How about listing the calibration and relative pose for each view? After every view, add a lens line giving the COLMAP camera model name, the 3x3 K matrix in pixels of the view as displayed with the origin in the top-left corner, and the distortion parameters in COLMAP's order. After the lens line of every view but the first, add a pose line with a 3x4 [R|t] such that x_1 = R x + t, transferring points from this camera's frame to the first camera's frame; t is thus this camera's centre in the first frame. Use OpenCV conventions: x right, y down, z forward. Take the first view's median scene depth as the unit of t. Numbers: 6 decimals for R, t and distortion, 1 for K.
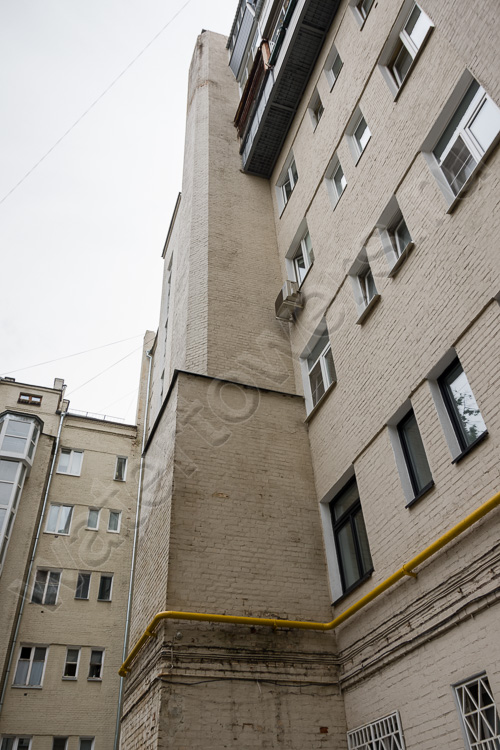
lens RADIAL K [[571.4, 0, 248.4], [0, 571.4, 365.8], [0, 0, 1]] dist [-0.002670, -0.002623]
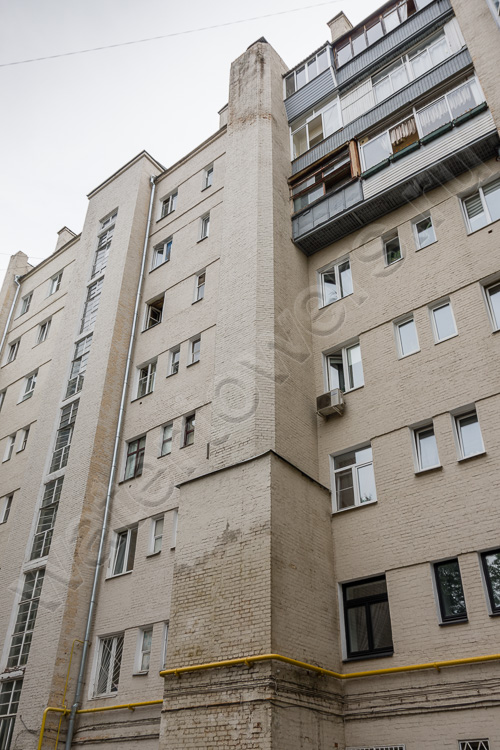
lens RADIAL K [[630.9, 0, 250.0], [0, 630.9, 375.0], [0, 0, 1]] dist [-0.003344, -0.012373]
pose [[0.841427, 0.355127, 0.407290, -1.067169], [-0.395111, 0.918504, 0.015399, -0.198695], [-0.368629, -0.173882, 0.913169, -0.269891]]
